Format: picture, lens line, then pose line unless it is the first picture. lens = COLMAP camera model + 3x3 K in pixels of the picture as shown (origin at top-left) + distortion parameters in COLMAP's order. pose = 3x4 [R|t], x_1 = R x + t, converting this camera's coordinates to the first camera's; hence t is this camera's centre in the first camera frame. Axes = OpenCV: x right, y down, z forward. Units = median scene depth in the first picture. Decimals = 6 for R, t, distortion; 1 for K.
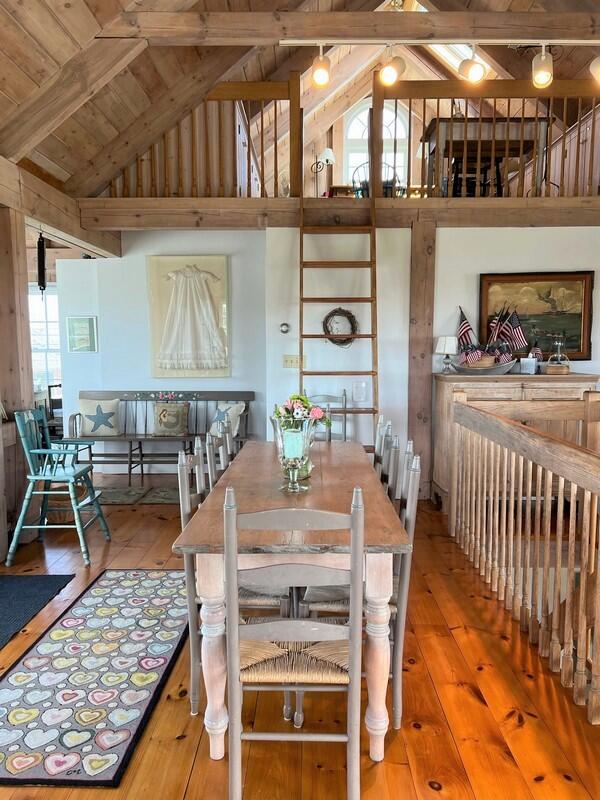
lens RADIAL K [[602.7, 0, 299.4], [0, 602.7, 415.0], [0, 0, 1]] dist [0.058212, -0.089228]
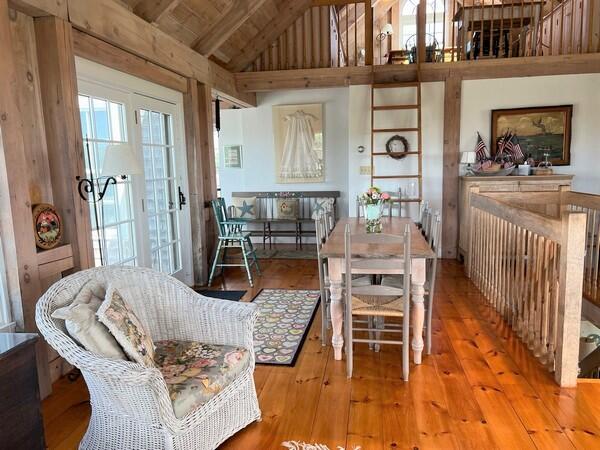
lens RADIAL K [[452.0, 0, 301.3], [0, 452.0, 230.0], [0, 0, 1]] dist [0.058212, -0.089228]
pose [[0.990582, -0.001912, -0.136905, -0.018294], [0.006453, 0.999443, 0.032731, 0.027833], [0.136766, -0.033306, 0.990043, -0.207330]]
